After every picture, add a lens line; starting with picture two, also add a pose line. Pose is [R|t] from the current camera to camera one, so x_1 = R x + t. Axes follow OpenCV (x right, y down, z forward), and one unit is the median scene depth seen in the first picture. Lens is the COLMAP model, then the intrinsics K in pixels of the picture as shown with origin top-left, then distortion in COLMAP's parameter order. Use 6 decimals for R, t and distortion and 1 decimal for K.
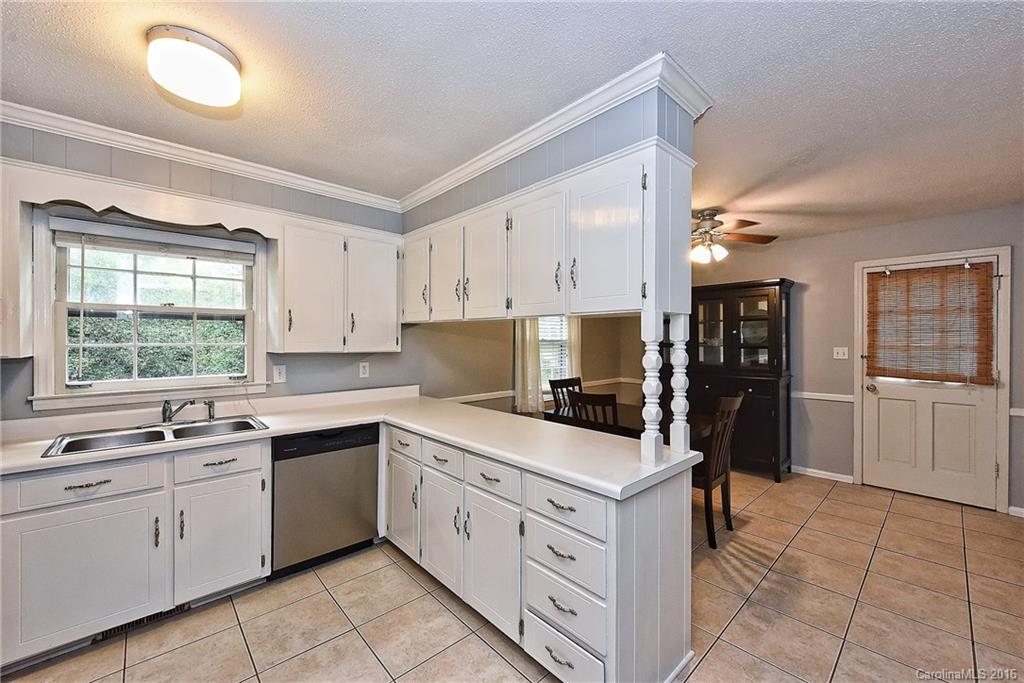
lens RADIAL K [[402.3, 0, 515.7], [0, 402.3, 339.7], [0, 0, 1]] dist [-0.001486, 0.000092]
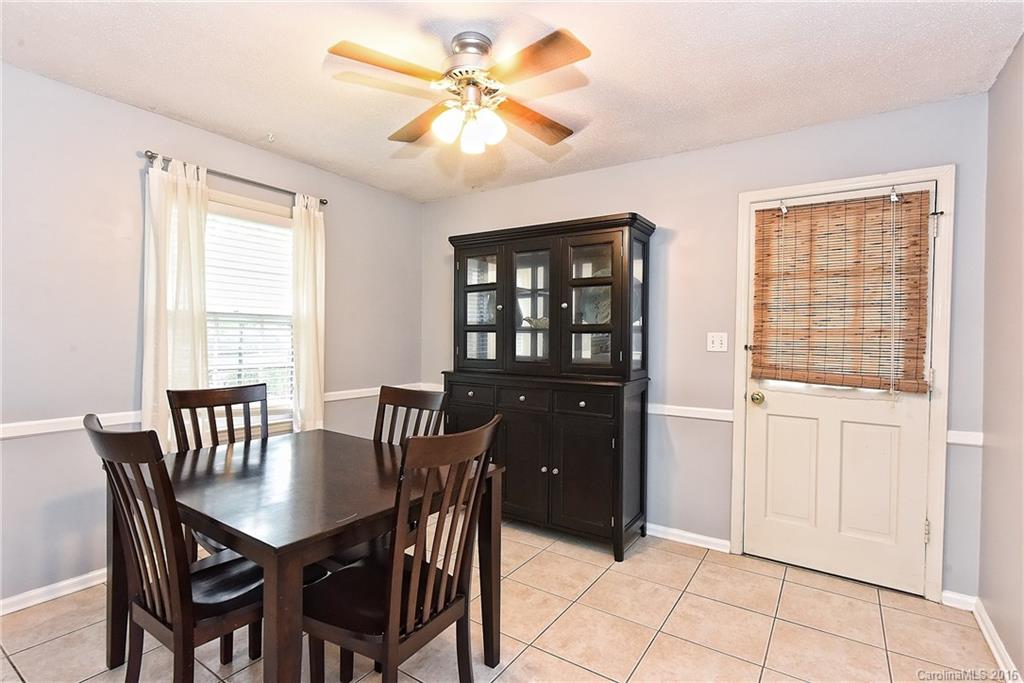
lens RADIAL K [[476.3, 0, 518.6], [0, 476.3, 339.1], [0, 0, 1]] dist [0.000090, 0.000146]
pose [[0.973452, 0.014895, 0.228405, 0.419615], [-0.016673, 0.999844, 0.005857, 0.036529], [-0.228282, -0.009510, 0.973549, 0.436139]]
